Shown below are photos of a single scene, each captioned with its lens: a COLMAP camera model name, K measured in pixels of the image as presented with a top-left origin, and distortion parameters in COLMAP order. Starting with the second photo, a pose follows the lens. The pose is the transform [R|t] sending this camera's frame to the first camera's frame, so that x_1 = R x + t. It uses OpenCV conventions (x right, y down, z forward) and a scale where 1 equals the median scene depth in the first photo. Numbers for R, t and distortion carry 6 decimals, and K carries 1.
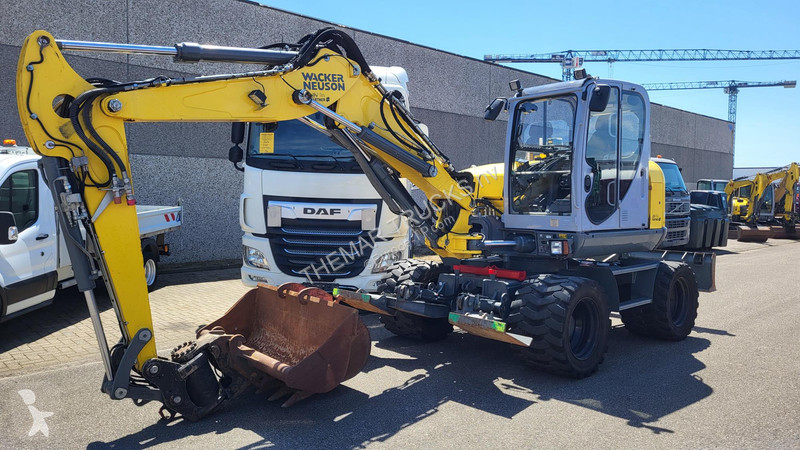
lens RADIAL K [[652.0, 0, 400.0], [0, 652.0, 225.0], [0, 0, 1]] dist [0.039606, -0.000101]
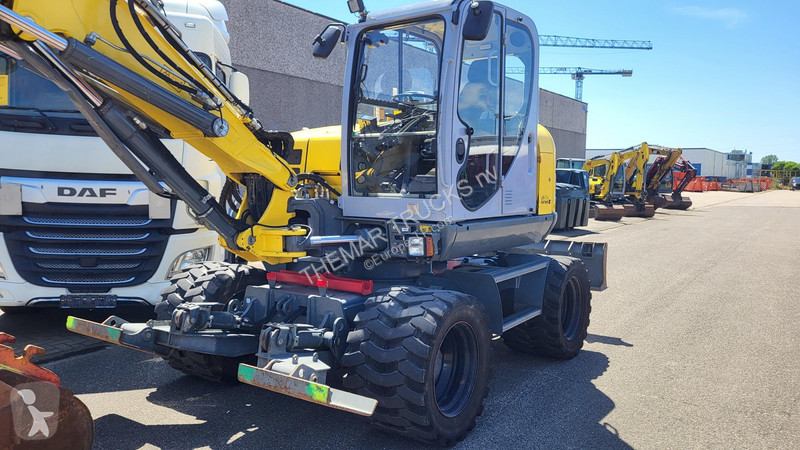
lens RADIAL K [[652.0, 0, 400.0], [0, 652.0, 225.0], [0, 0, 1]] dist [0.039606, -0.000101]
pose [[0.979467, -0.012694, 0.201205, 0.081943], [0.006243, 0.999447, 0.032664, -0.008458], [-0.201509, -0.030737, 0.979004, 0.321291]]
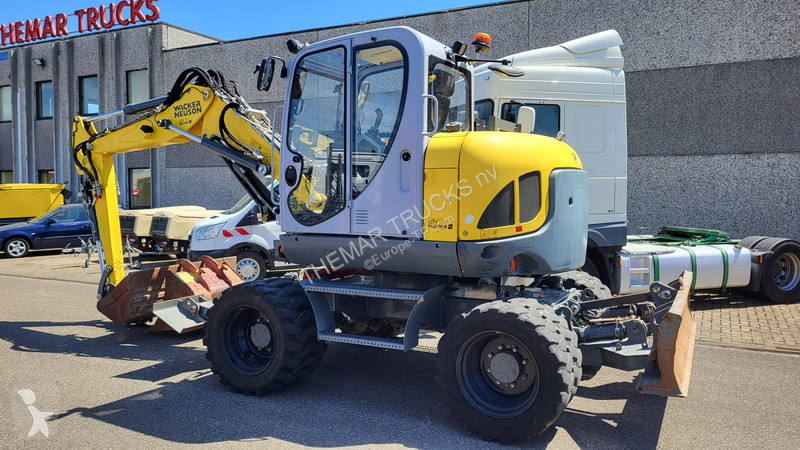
lens RADIAL K [[618.9, 0, 400.0], [0, 618.9, 225.0], [0, 0, 1]] dist [0.004632, -0.000149]
pose [[0.306354, 0.037802, -0.951167, 1.000529], [-0.051889, 0.998389, 0.022966, -0.023762], [0.950502, 0.042320, 0.307822, 0.821448]]
